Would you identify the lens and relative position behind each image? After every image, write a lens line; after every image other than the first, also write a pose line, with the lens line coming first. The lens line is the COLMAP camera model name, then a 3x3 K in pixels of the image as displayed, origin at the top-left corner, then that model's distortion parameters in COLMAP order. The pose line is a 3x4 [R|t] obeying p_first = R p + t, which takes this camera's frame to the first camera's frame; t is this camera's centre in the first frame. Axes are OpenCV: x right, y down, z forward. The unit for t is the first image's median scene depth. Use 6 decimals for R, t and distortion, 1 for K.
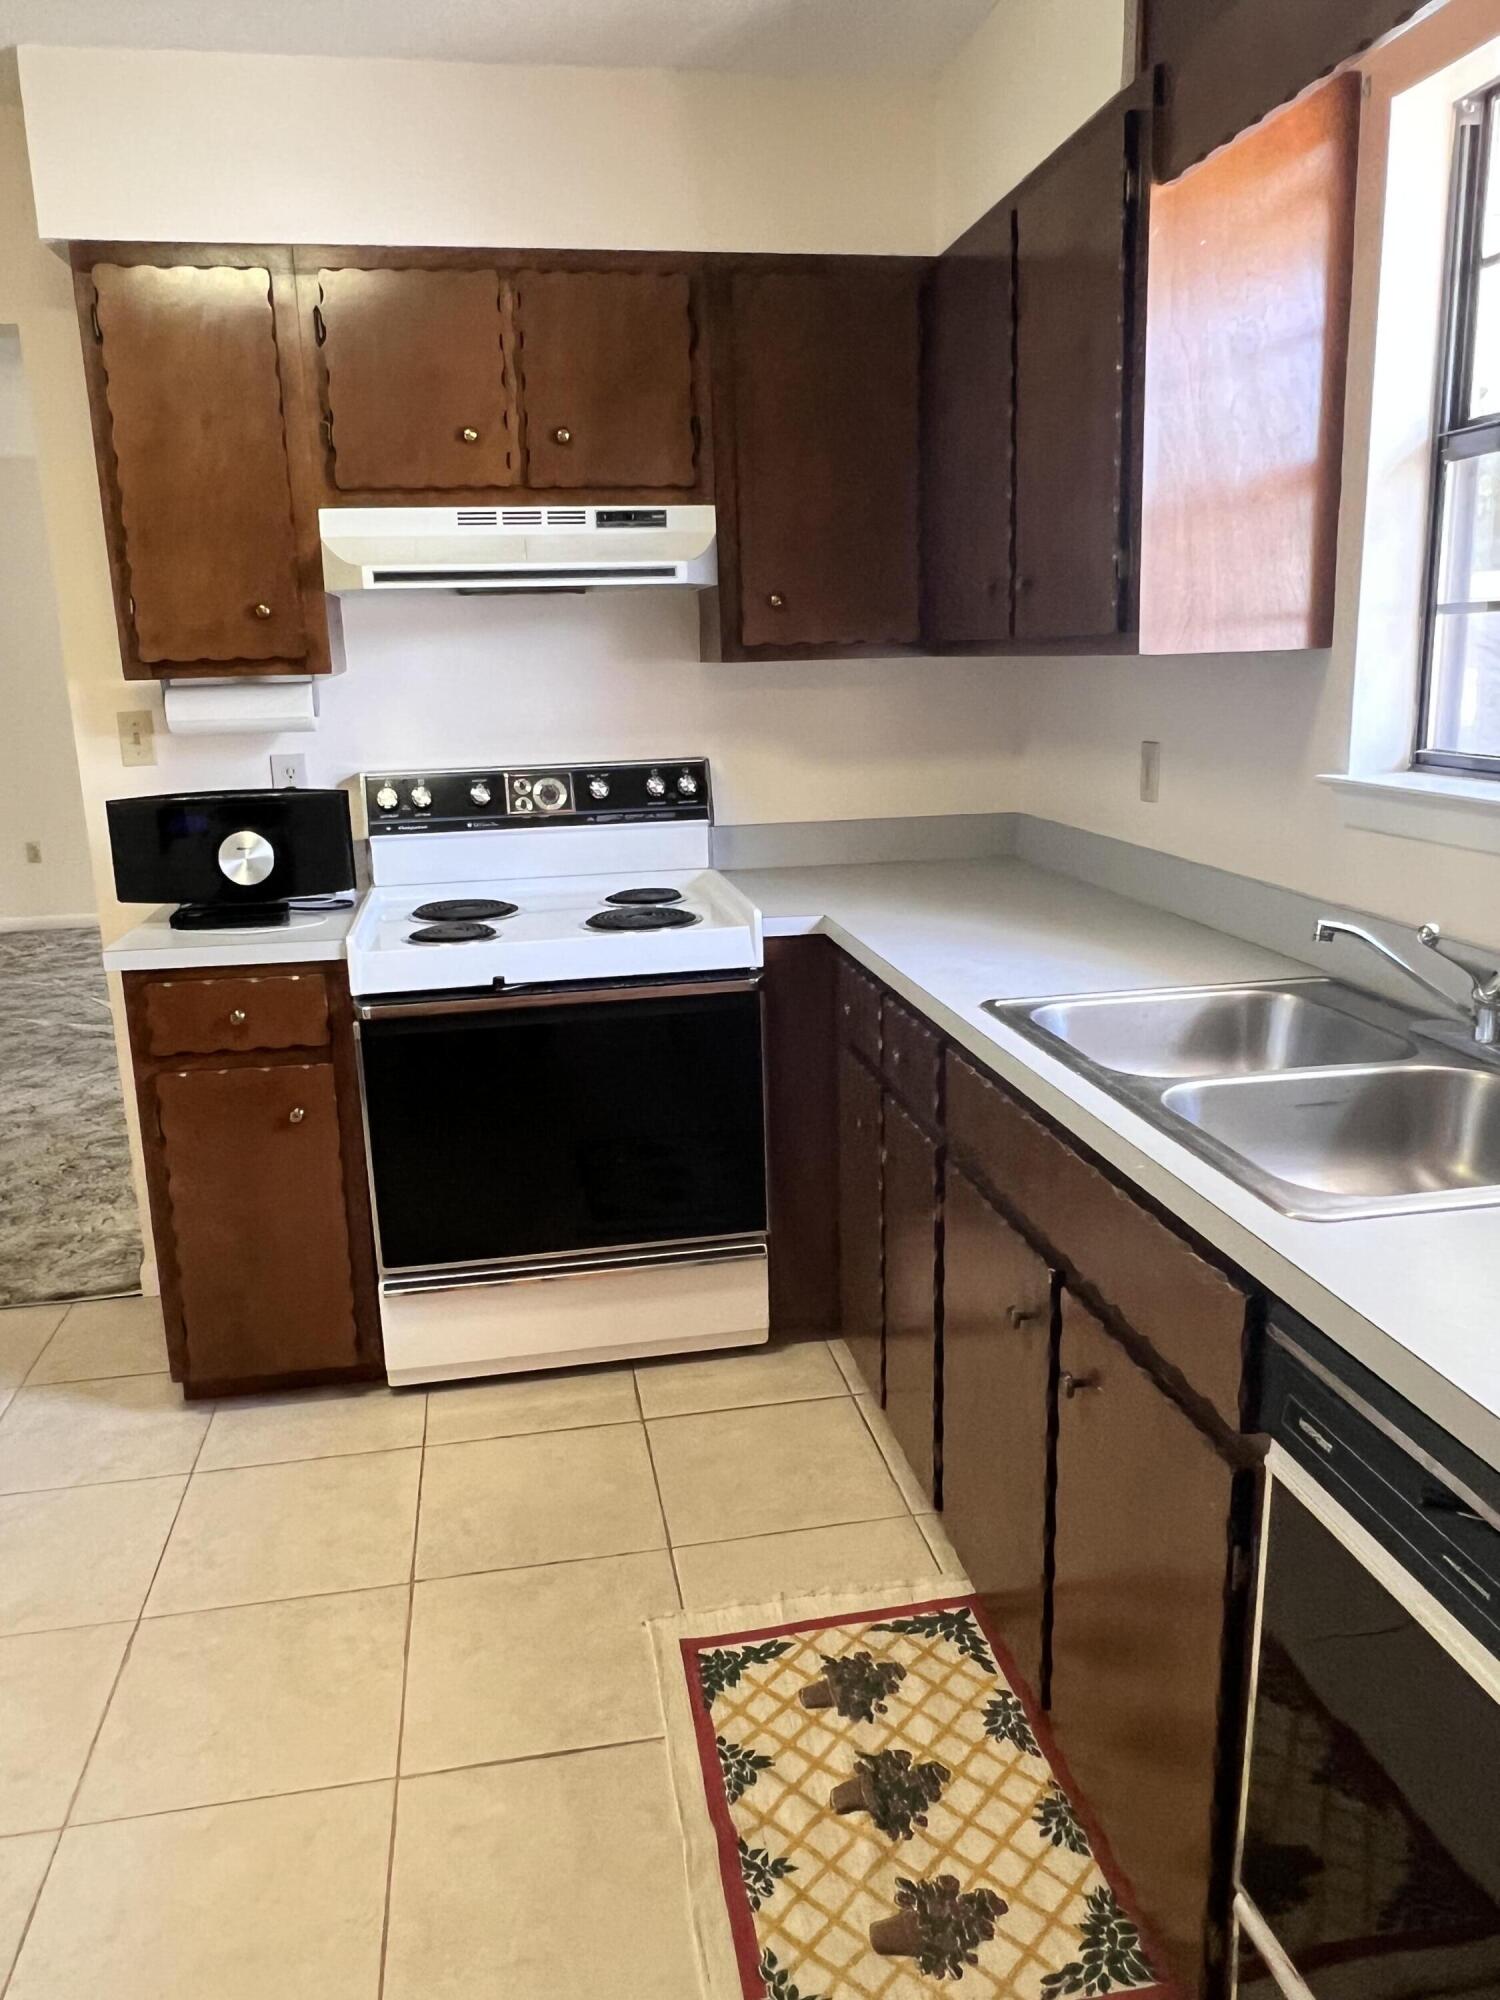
lens RADIAL K [[1425.0, 0, 745.0], [0, 1425.0, 989.7], [0, 0, 1]] dist [-0.002028, -0.004692]
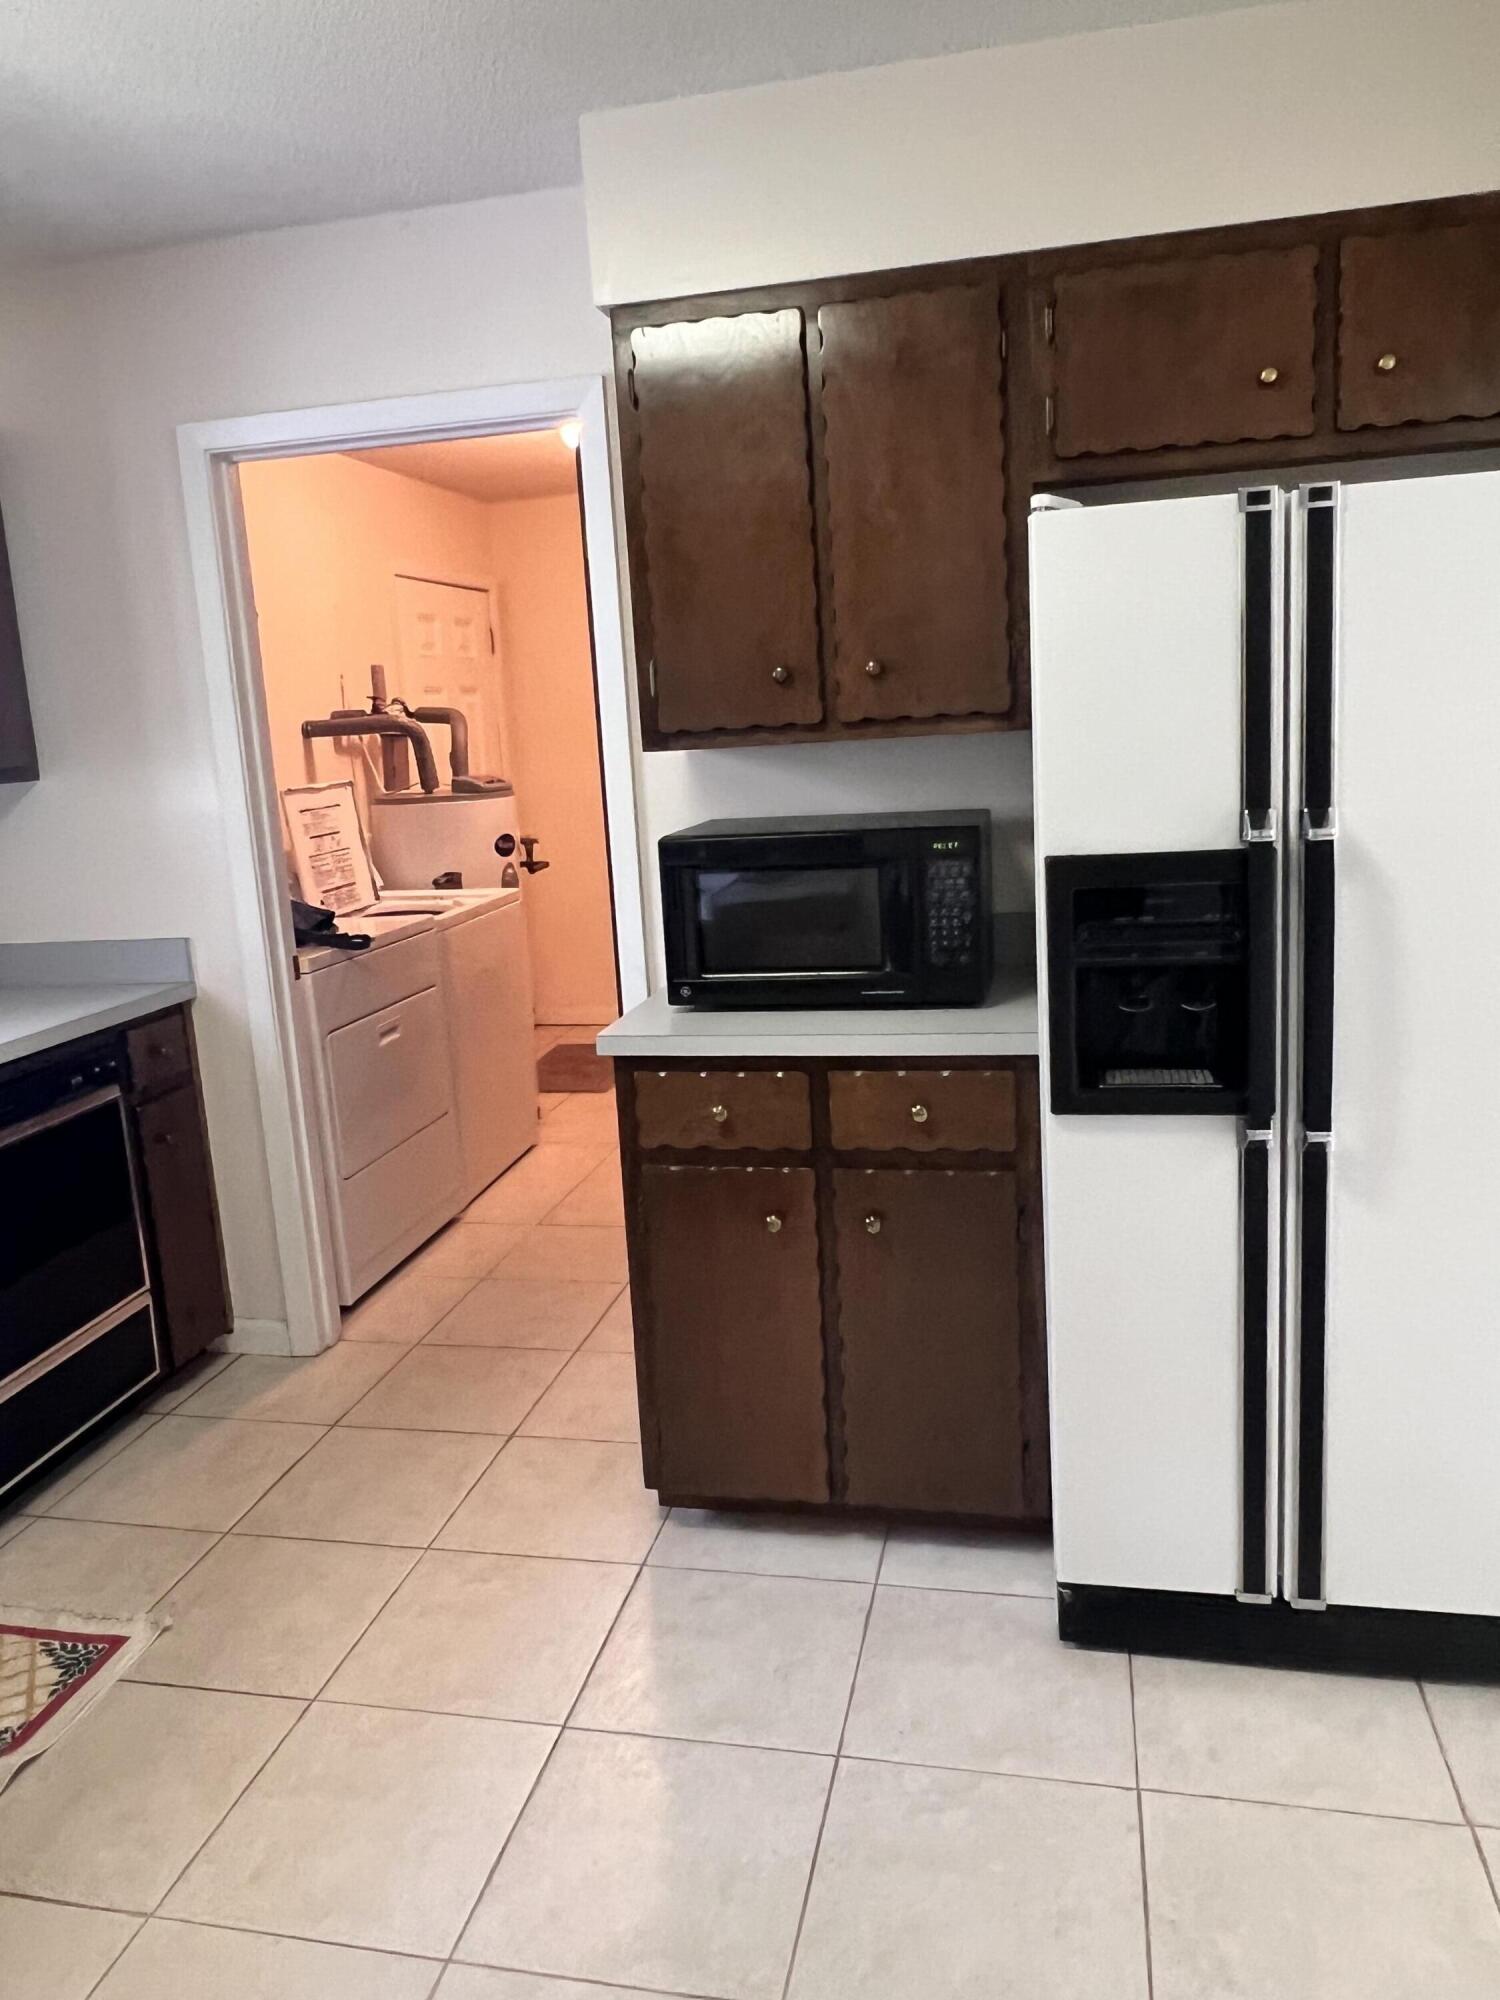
lens RADIAL K [[1425.0, 0, 745.0], [0, 1425.0, 989.7], [0, 0, 1]] dist [-0.002028, -0.004692]
pose [[-0.917465, 0.013037, 0.397604, -0.986168], [0.178689, 0.906470, 0.382599, -0.304483], [-0.355428, 0.422068, -0.833984, 1.371404]]
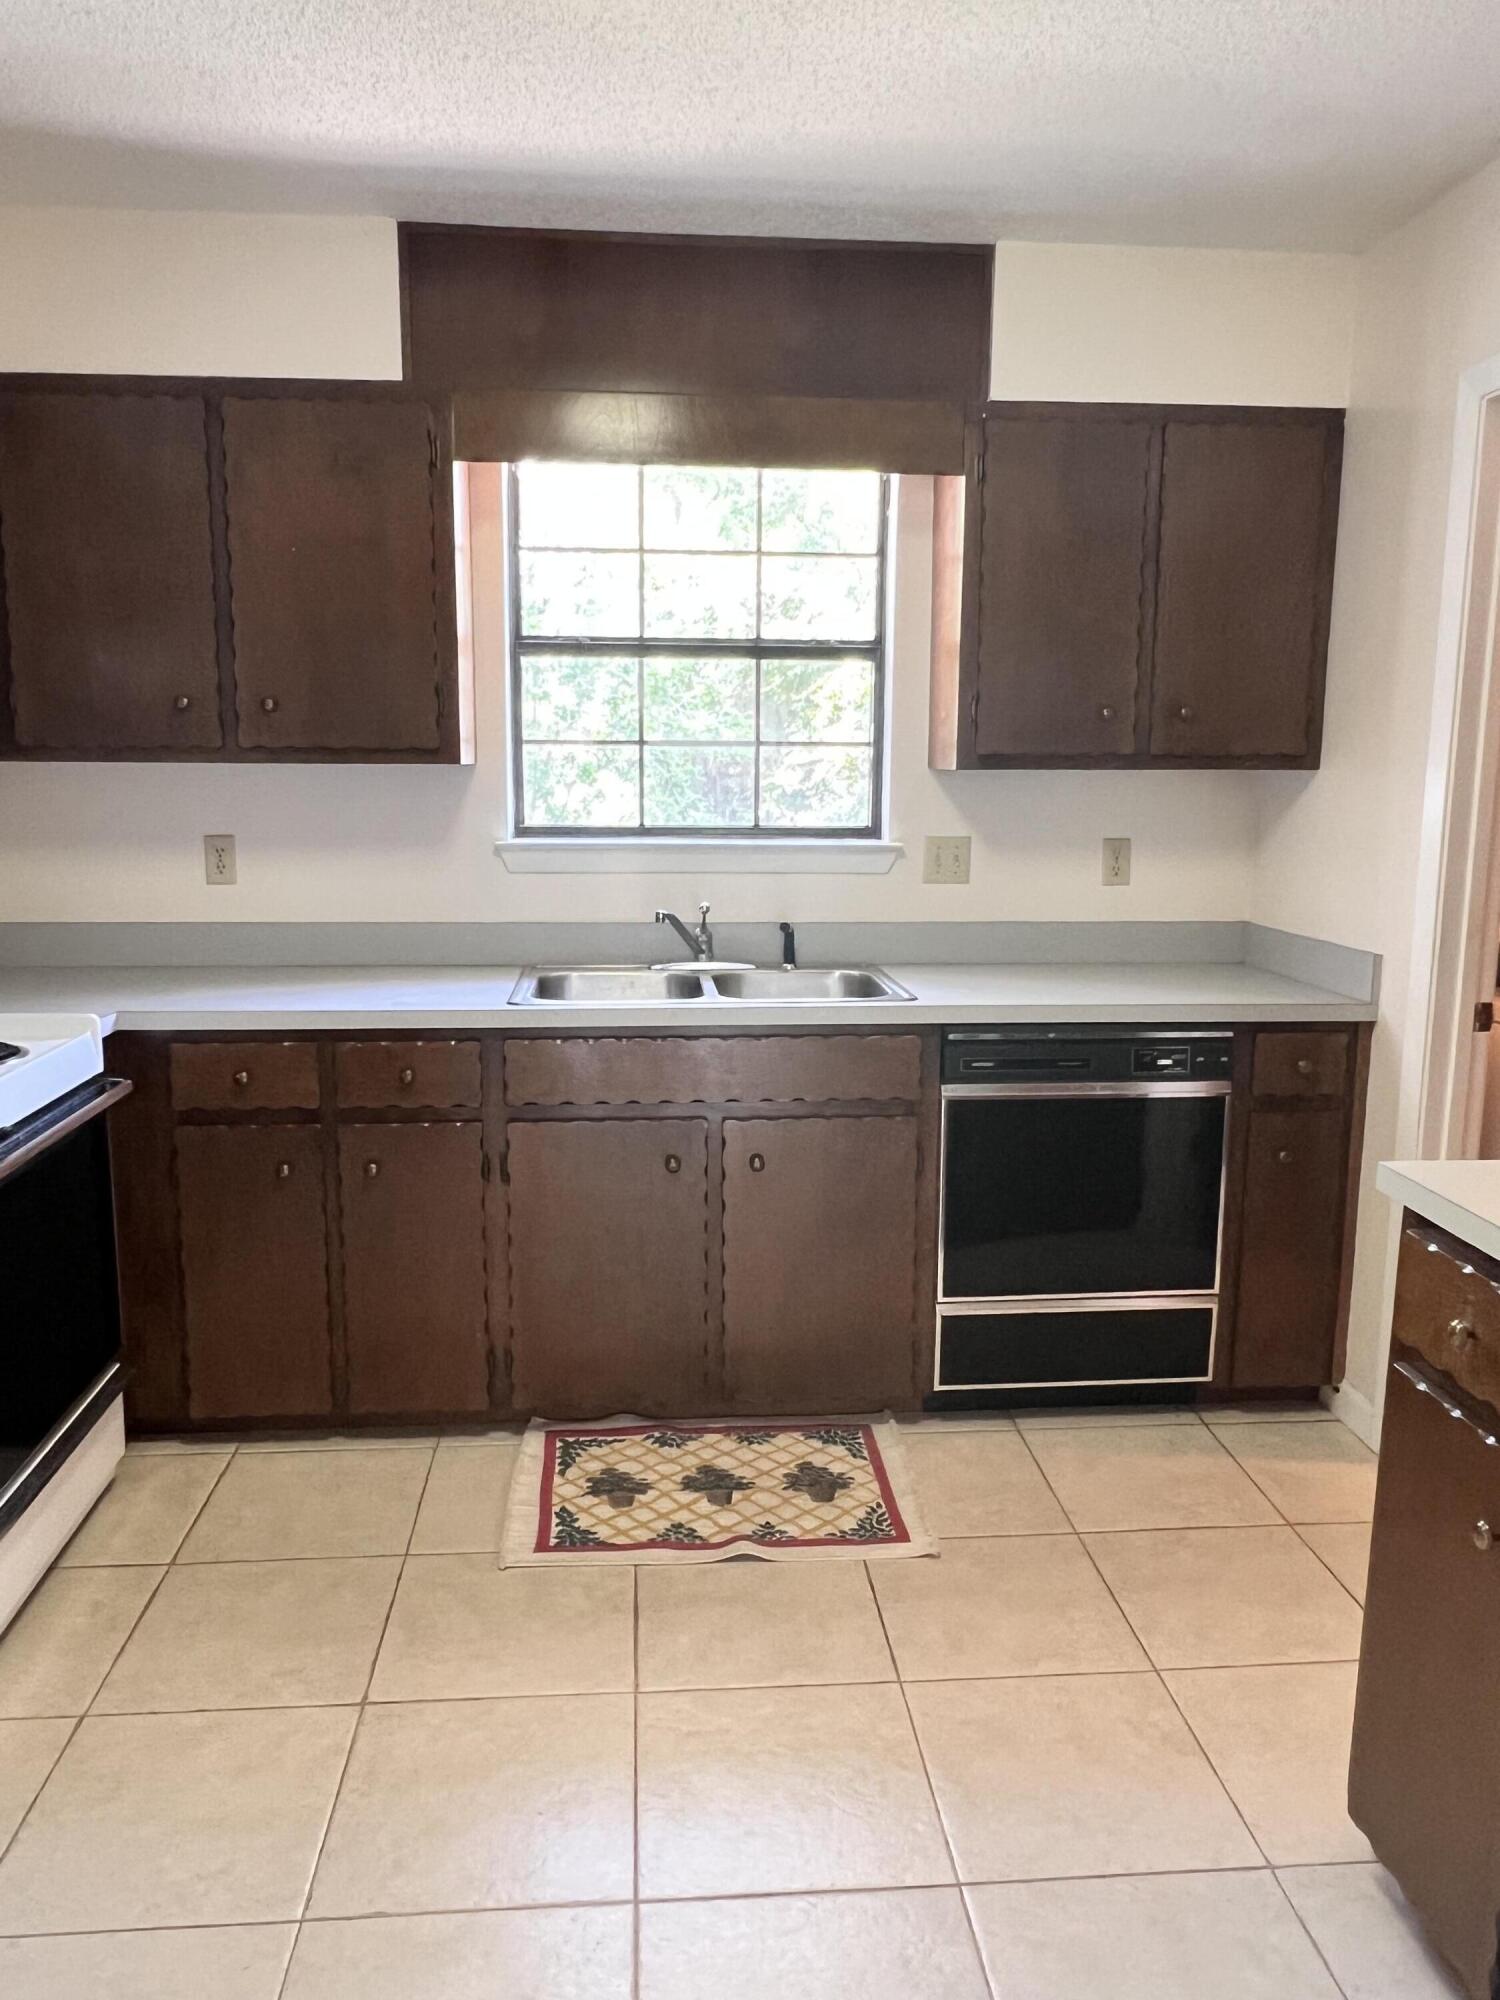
lens RADIAL K [[1425.0, 0, 745.0], [0, 1425.0, 989.7], [0, 0, 1]] dist [-0.002028, -0.004692]
pose [[0.101873, -0.126053, 0.986779, -1.289013], [0.226198, 0.968892, 0.100416, -0.098030], [-0.968740, 0.212977, 0.127216, 0.631529]]
